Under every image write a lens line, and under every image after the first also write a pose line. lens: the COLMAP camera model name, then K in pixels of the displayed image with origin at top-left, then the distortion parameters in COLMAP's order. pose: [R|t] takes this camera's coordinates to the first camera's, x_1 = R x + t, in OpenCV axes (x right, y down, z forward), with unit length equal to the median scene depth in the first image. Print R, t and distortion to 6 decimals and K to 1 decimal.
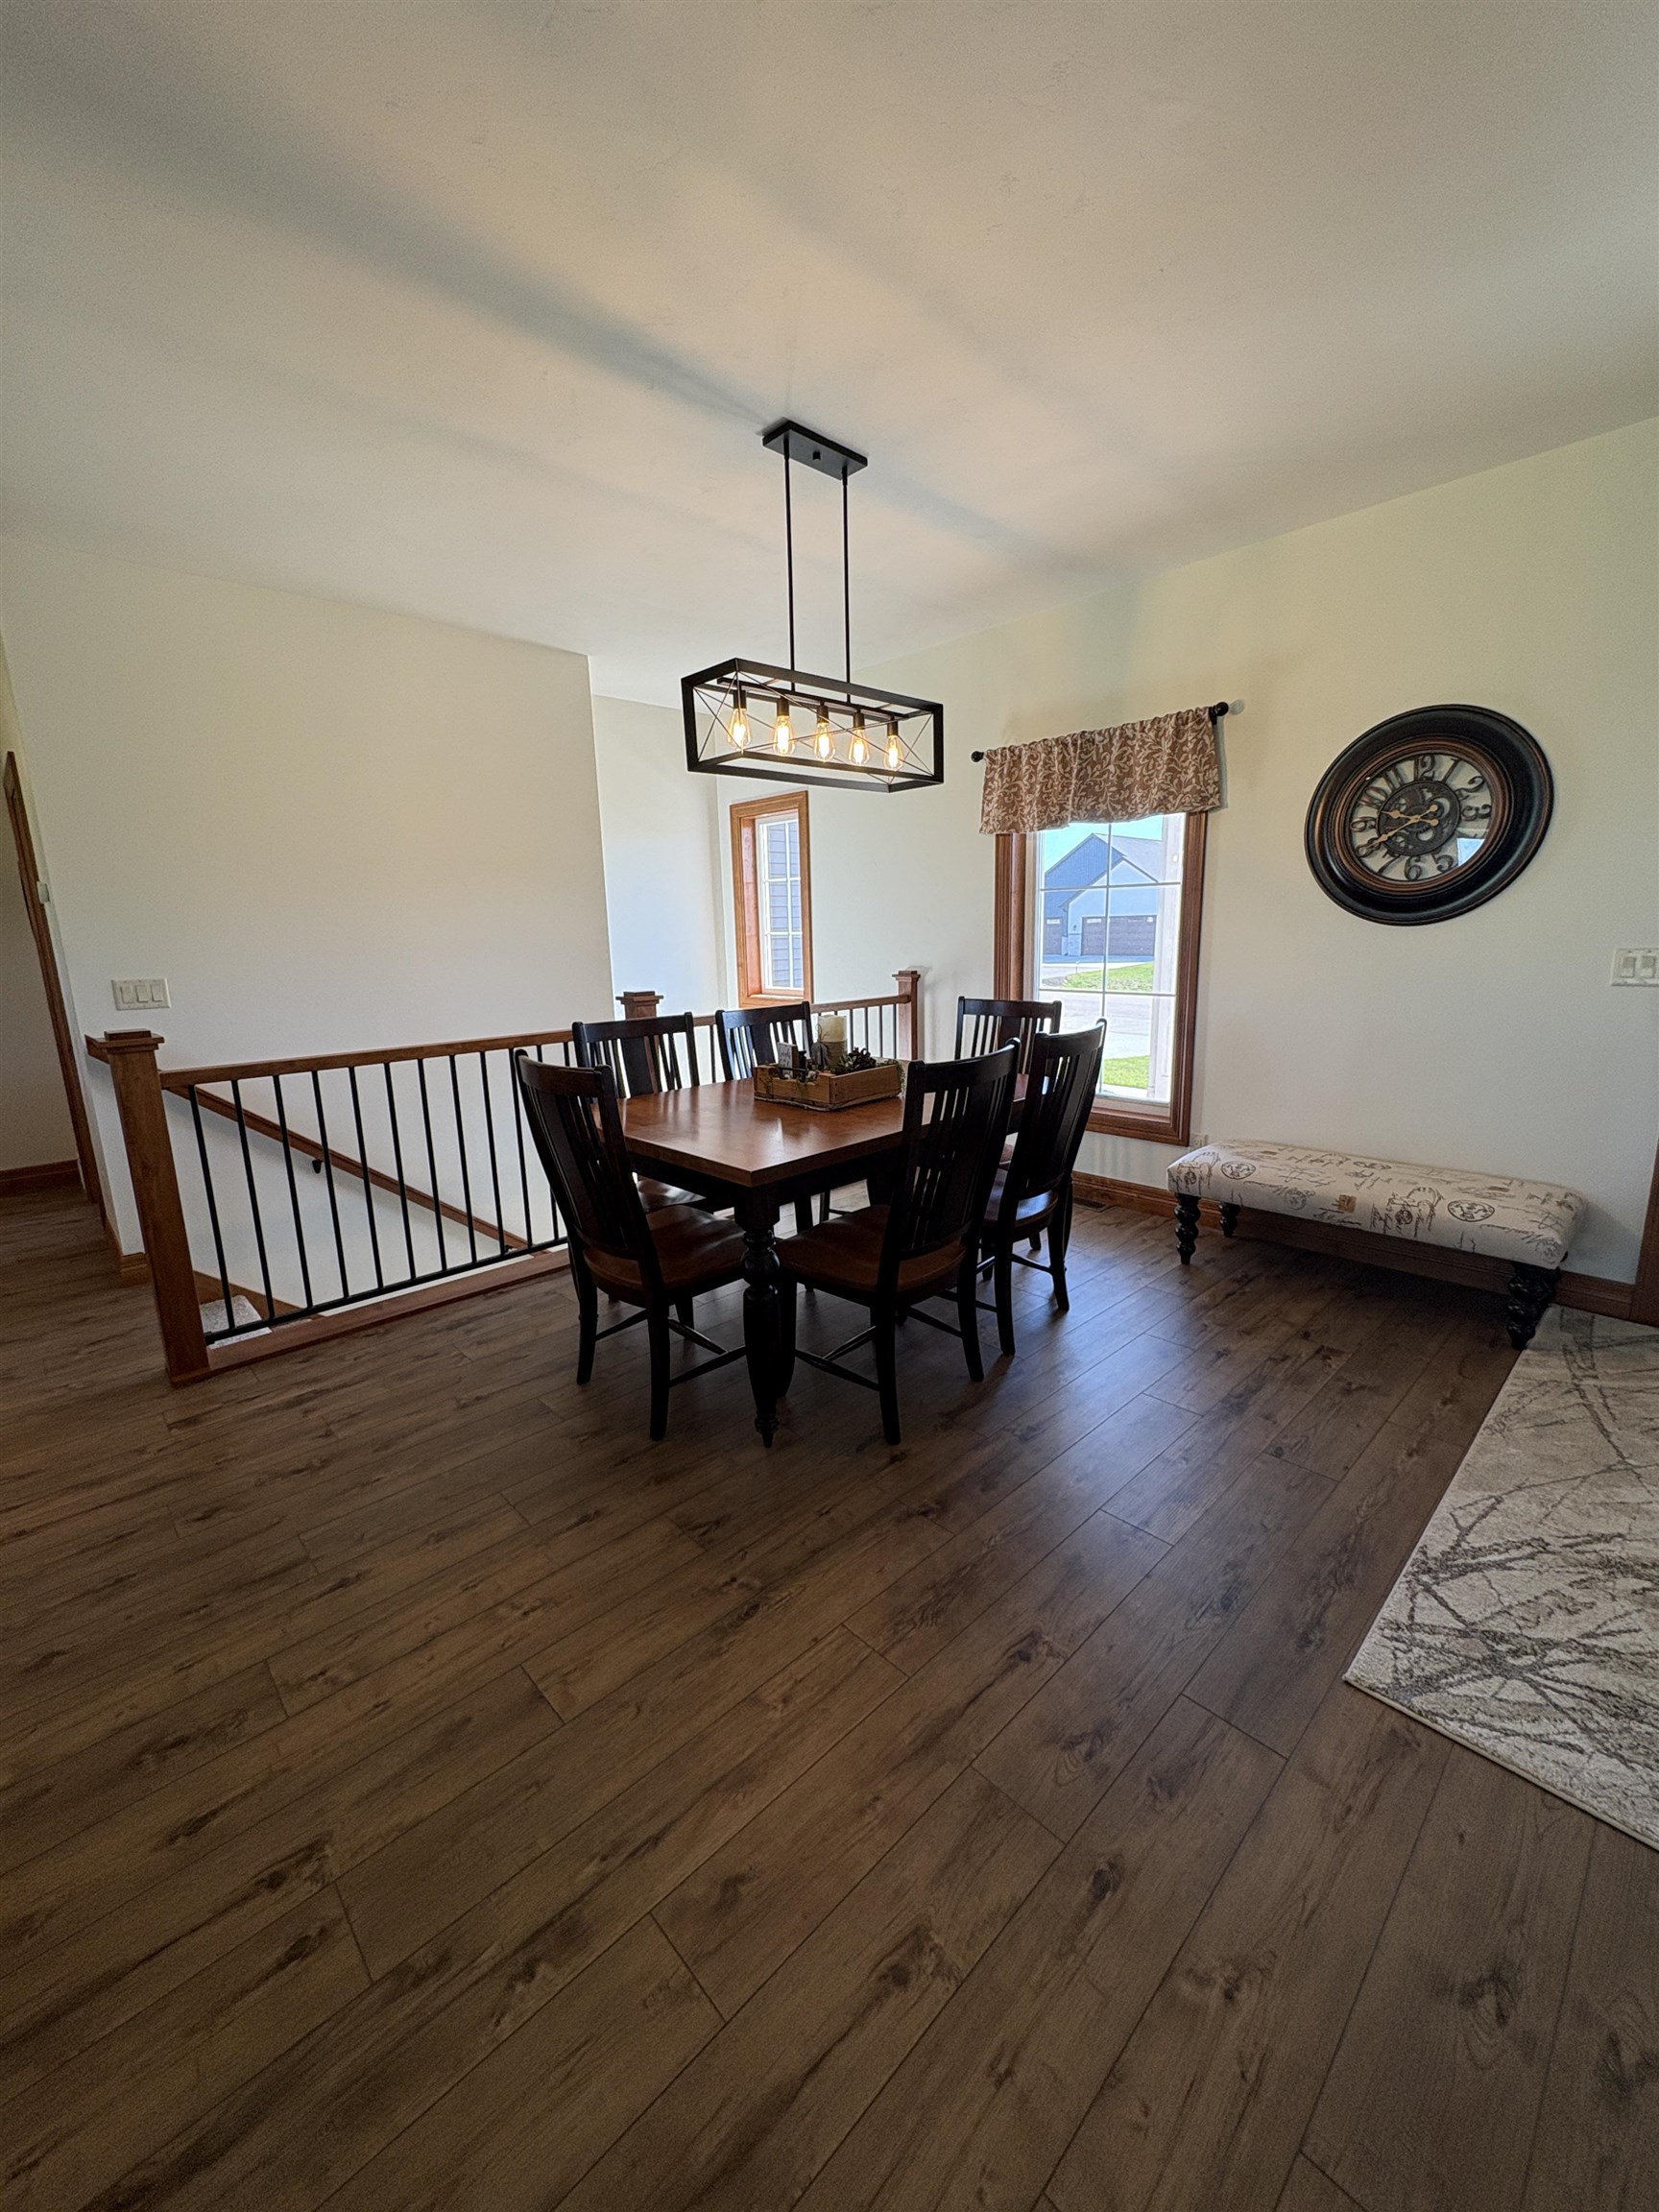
lens RADIAL K [[881.3, 0, 828.1], [0, 881.3, 1103.1], [0, 0, 1]] dist [-0.000531, 0.000541]
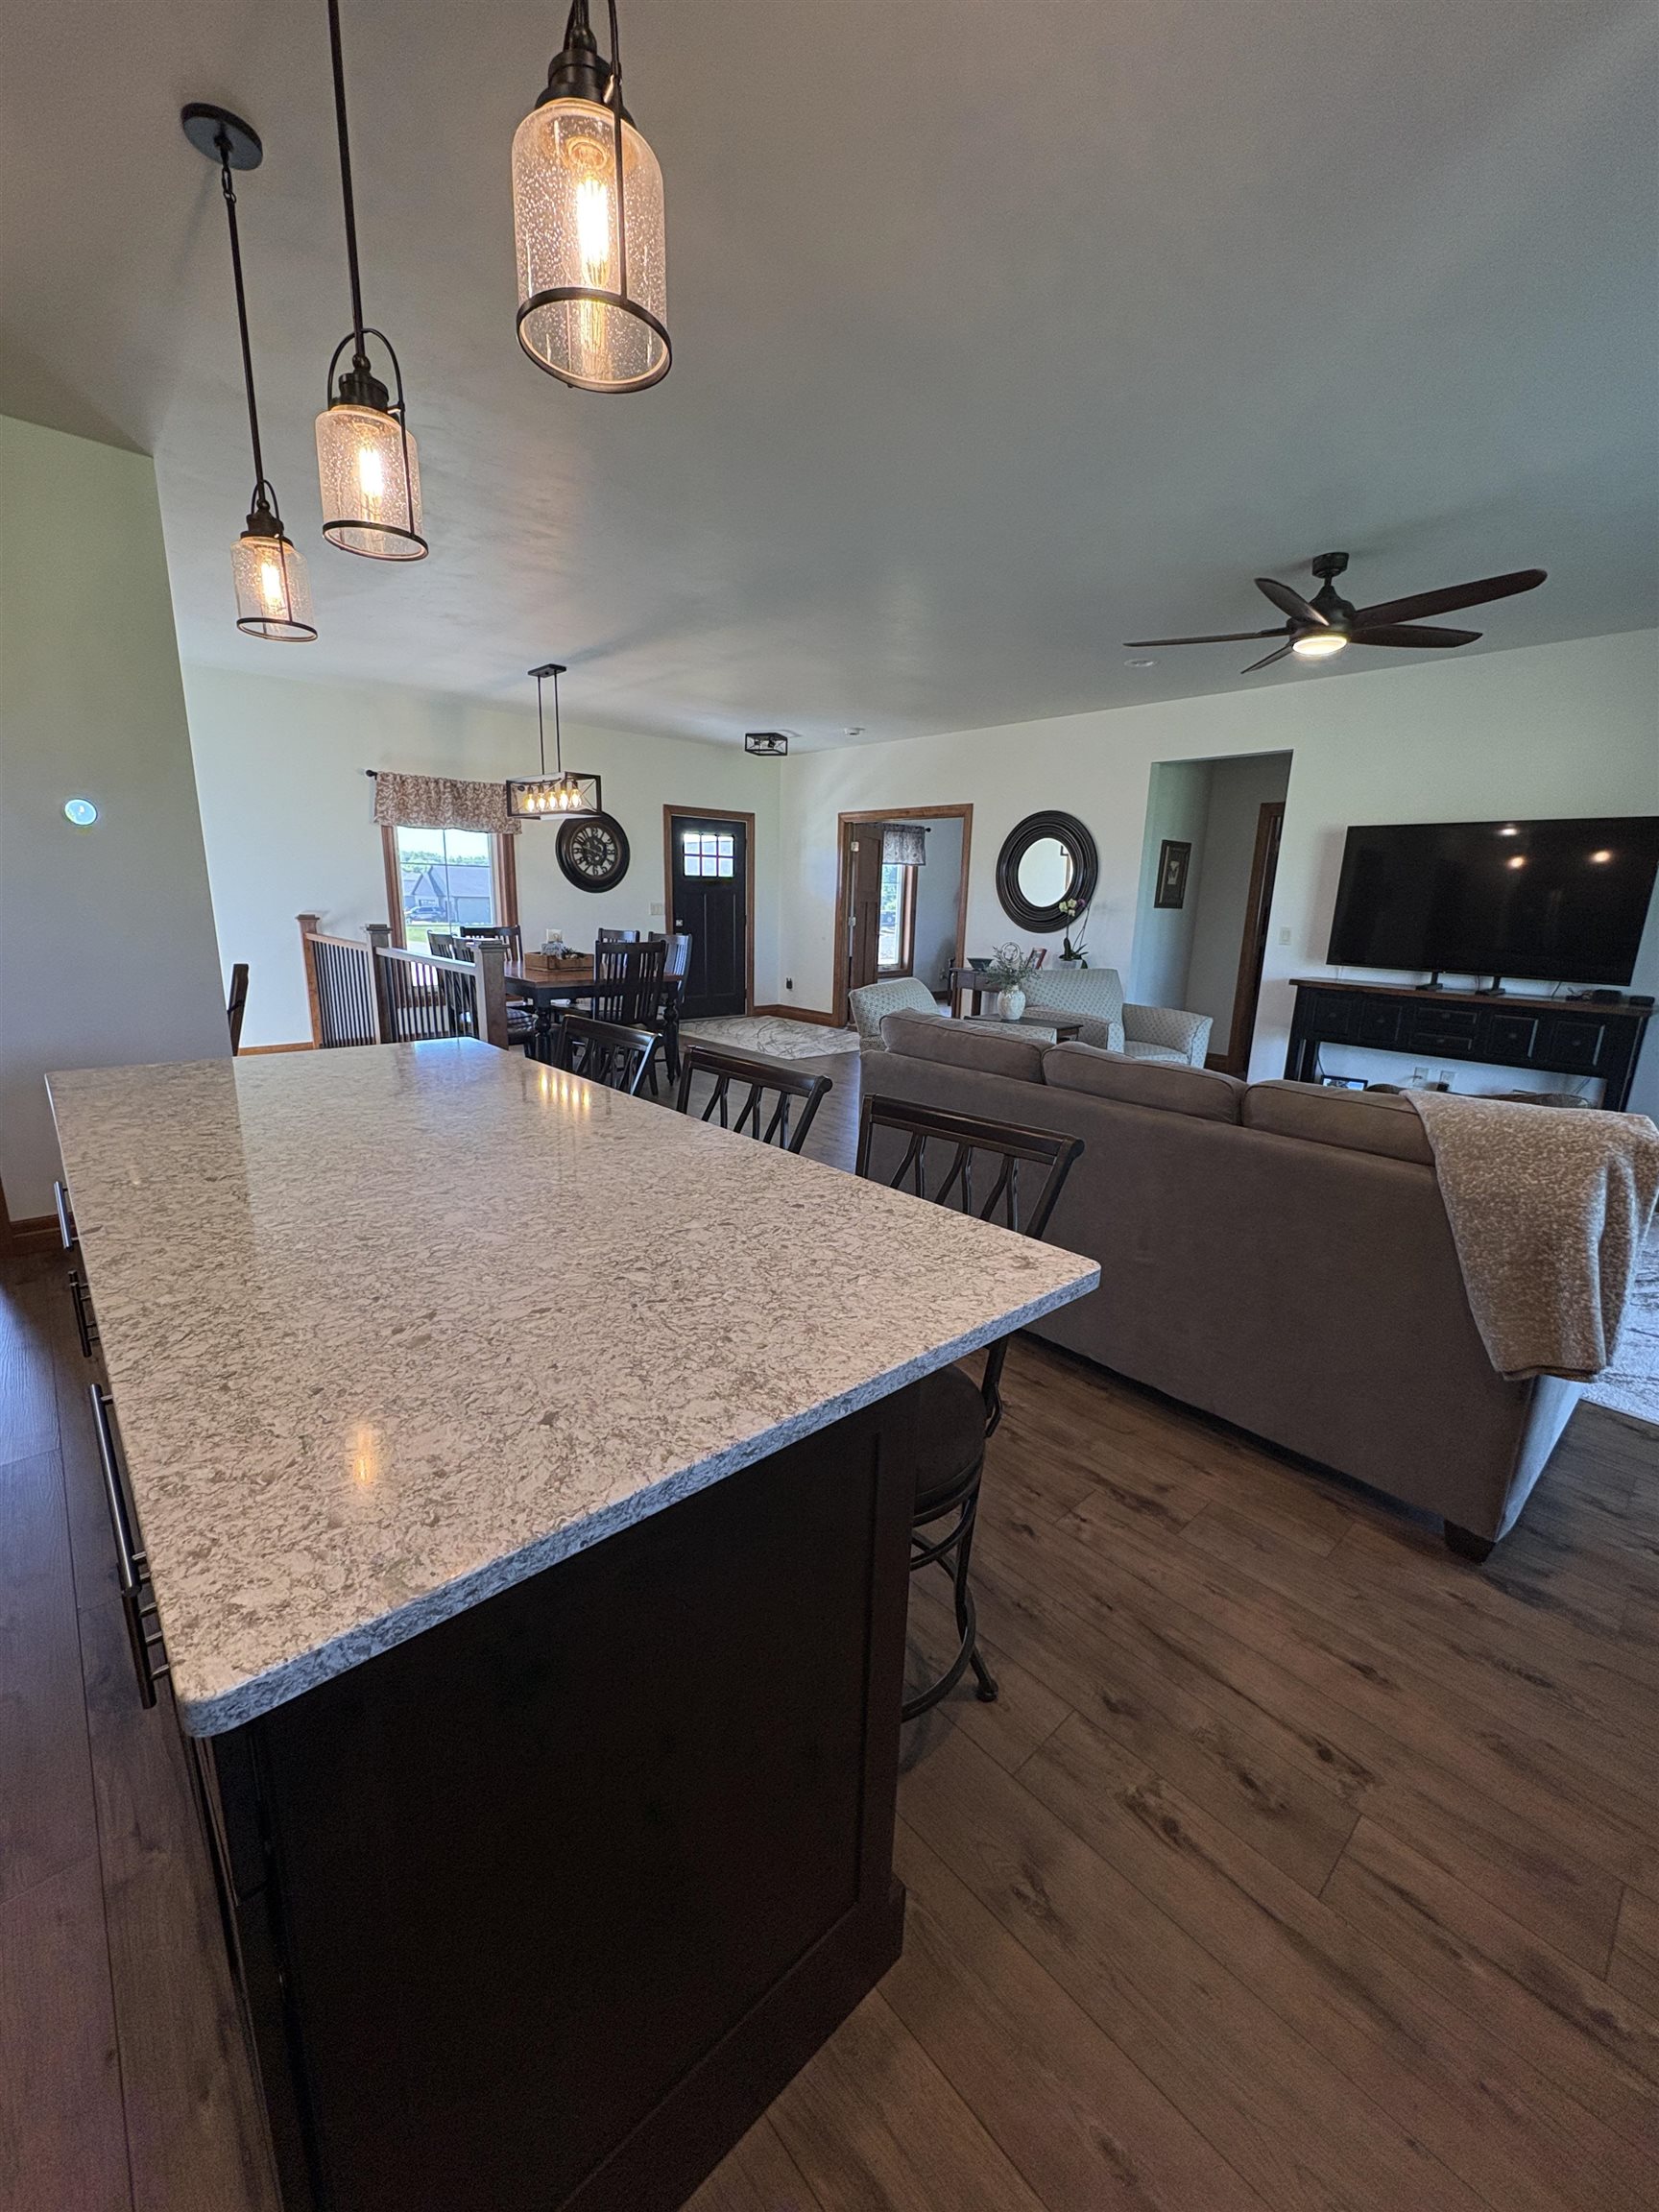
lens RADIAL K [[881.3, 0, 823.5], [0, 881.3, 1106.7], [0, 0, 1]] dist [-0.000531, 0.000541]
pose [[0.027621, -0.210479, 0.977208, -2.193312], [0.169689, 0.964380, 0.202920, -0.011115], [-0.985110, 0.160217, 0.062353, 0.324772]]
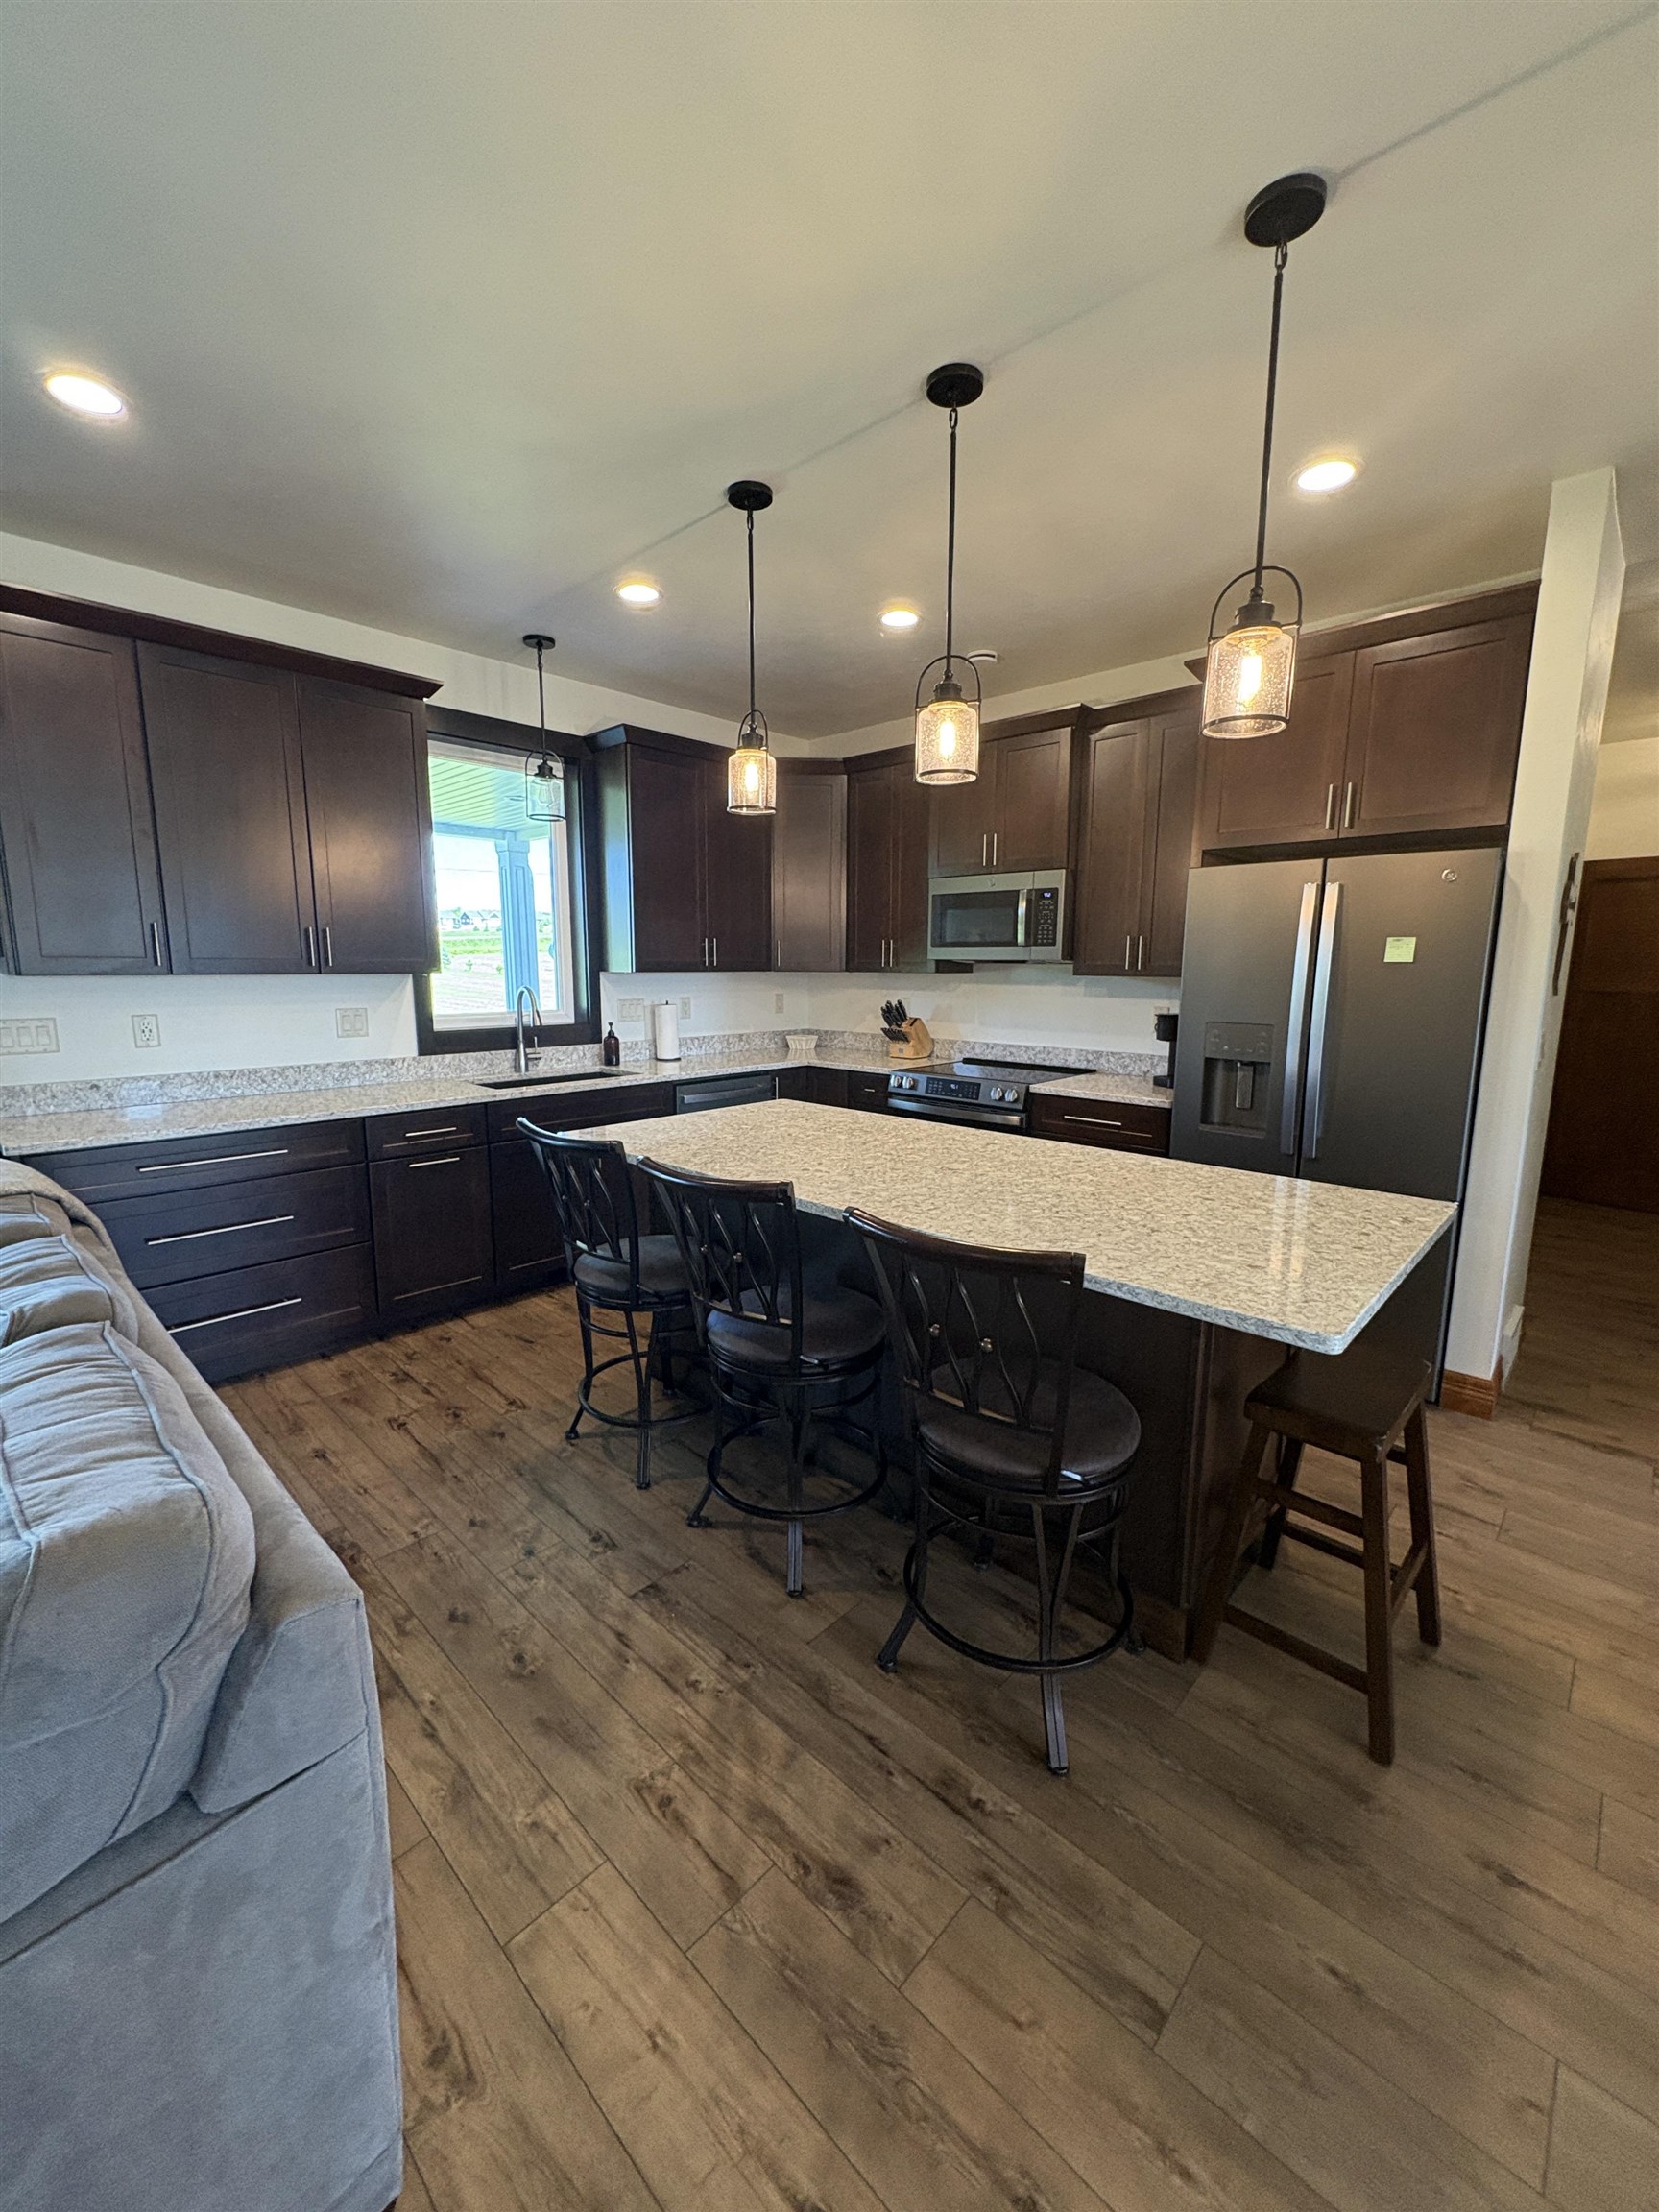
lens RADIAL K [[881.3, 0, 821.4], [0, 881.3, 1111.7], [0, 0, 1]] dist [-0.000531, 0.000541]
pose [[0.047205, 0.192731, -0.980116, -0.881295], [-0.202453, 0.962691, 0.179554, -0.088861], [0.978154, 0.189951, 0.084463, 0.430922]]
